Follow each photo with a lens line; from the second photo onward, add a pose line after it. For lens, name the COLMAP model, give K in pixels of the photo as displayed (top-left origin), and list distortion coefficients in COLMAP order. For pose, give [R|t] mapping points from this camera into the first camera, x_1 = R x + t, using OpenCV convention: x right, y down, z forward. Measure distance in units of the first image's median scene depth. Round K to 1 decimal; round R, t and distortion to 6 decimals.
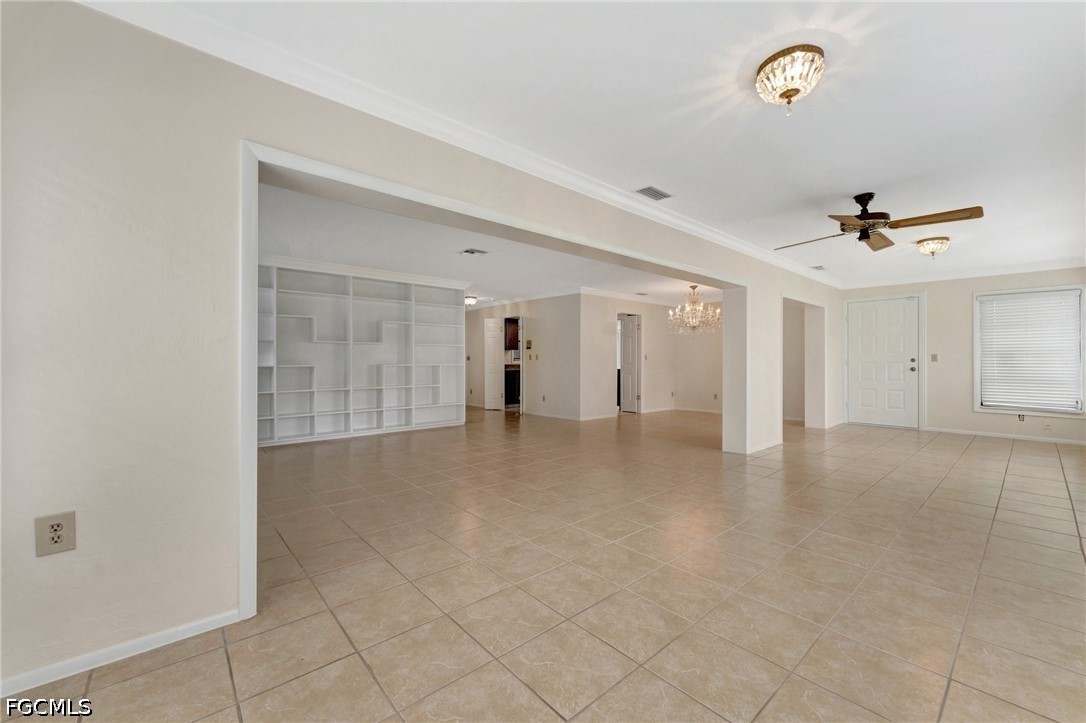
lens RADIAL K [[440.0, 0, 537.7], [0, 440.0, 356.4], [0, 0, 1]] dist [0.002348, 0.000224]
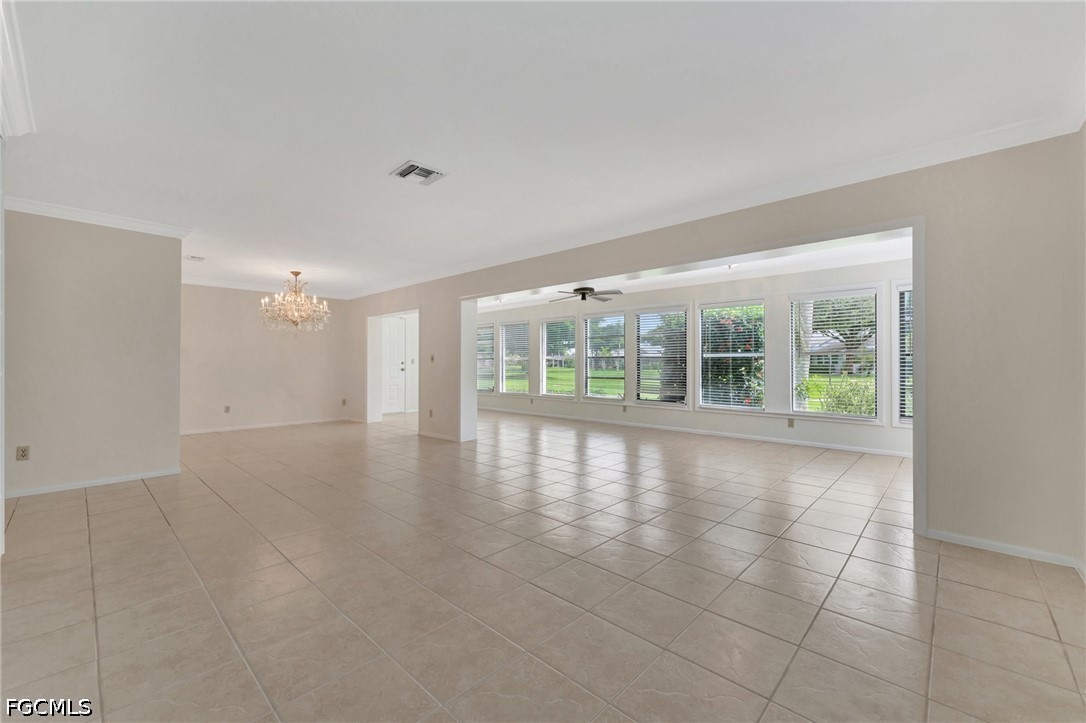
lens RADIAL K [[440.0, 0, 537.7], [0, 440.0, 356.4], [0, 0, 1]] dist [0.002348, 0.000224]
pose [[-0.083454, 0.017598, 0.996356, -0.535262], [-0.006494, 0.999813, -0.018203, 0.009622], [-0.996490, -0.007989, -0.083325, 0.654306]]
